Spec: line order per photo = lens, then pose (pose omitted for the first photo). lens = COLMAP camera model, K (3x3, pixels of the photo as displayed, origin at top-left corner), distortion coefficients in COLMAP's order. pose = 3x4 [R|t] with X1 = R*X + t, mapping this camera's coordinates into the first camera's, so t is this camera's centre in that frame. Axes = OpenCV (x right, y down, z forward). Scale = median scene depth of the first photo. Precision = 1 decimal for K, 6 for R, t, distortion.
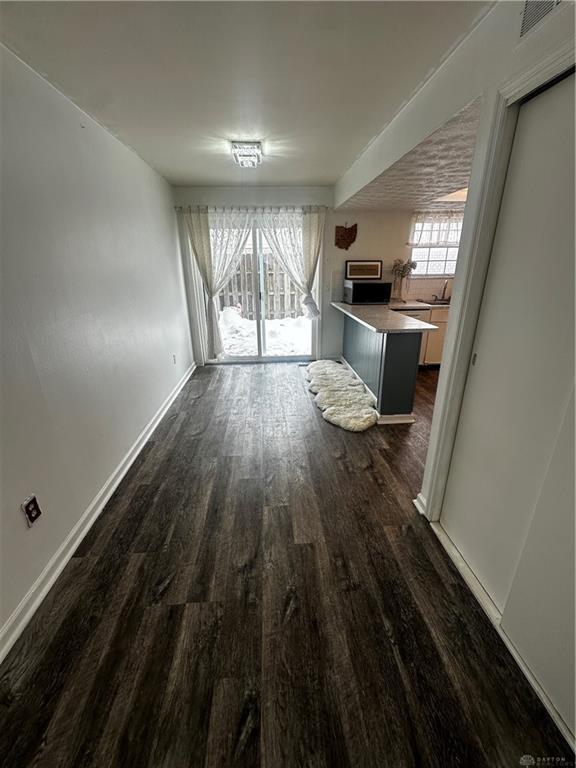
lens RADIAL K [[313.2, 0, 287.3], [0, 313.2, 372.9], [0, 0, 1]] dist [-0.002866, -0.000217]
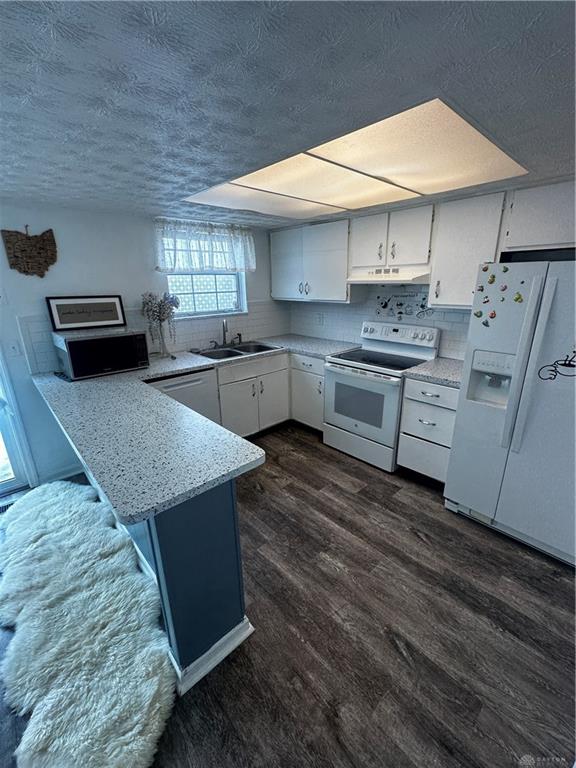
lens RADIAL K [[313.2, 0, 287.3], [0, 313.2, 372.9], [0, 0, 1]] dist [-0.002866, -0.000217]
pose [[0.757984, -0.182649, 0.626178, 0.148738], [0.222468, 0.974824, 0.015049, -0.158251], [-0.613162, 0.127897, 0.779535, 0.372384]]
